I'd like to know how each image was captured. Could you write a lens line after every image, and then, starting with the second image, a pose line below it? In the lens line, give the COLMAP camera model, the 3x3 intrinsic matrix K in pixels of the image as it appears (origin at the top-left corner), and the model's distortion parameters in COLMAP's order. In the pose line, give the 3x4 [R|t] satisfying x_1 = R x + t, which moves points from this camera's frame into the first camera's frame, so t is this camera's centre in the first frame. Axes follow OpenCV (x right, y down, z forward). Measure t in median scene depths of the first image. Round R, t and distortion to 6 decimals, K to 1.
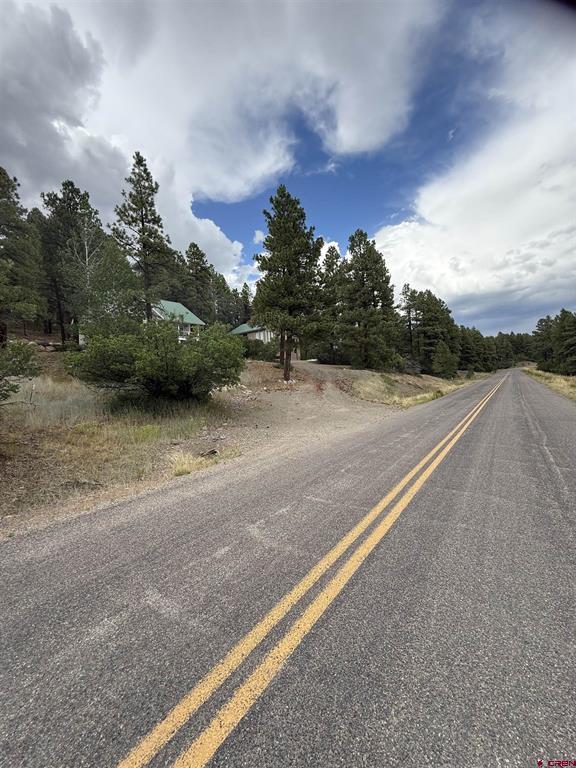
lens RADIAL K [[304.8, 0, 288.0], [0, 304.8, 384.0], [0, 0, 1]] dist [-0.001289, 0.000124]
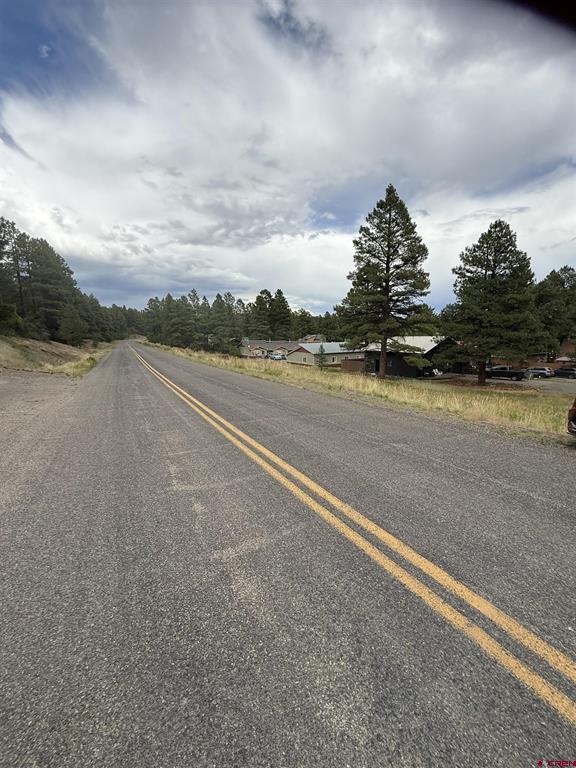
lens RADIAL K [[307.5, 0, 288.0], [0, 307.5, 384.0], [0, 0, 1]] dist [0.000592, 0.000079]
pose [[0.426003, -0.071396, 0.901900, -0.146864], [-0.015492, 0.996160, 0.086175, 0.012632], [-0.904589, -0.050683, 0.423261, 0.057718]]
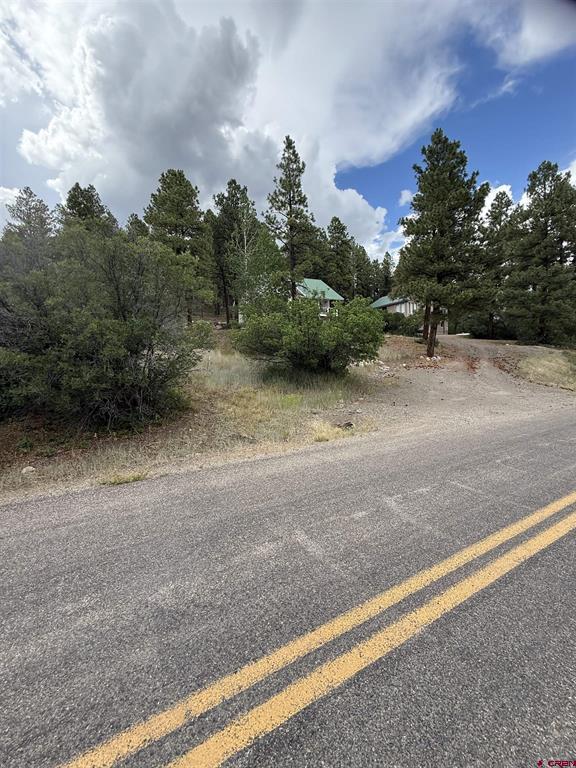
lens RADIAL K [[304.8, 0, 288.0], [0, 304.8, 384.0], [0, 0, 1]] dist [-0.001289, 0.000124]
pose [[0.906589, 0.056084, -0.418271, -0.003719], [-0.022656, 0.996169, 0.084466, 0.001723], [0.421405, -0.067100, 0.904387, -0.005907]]
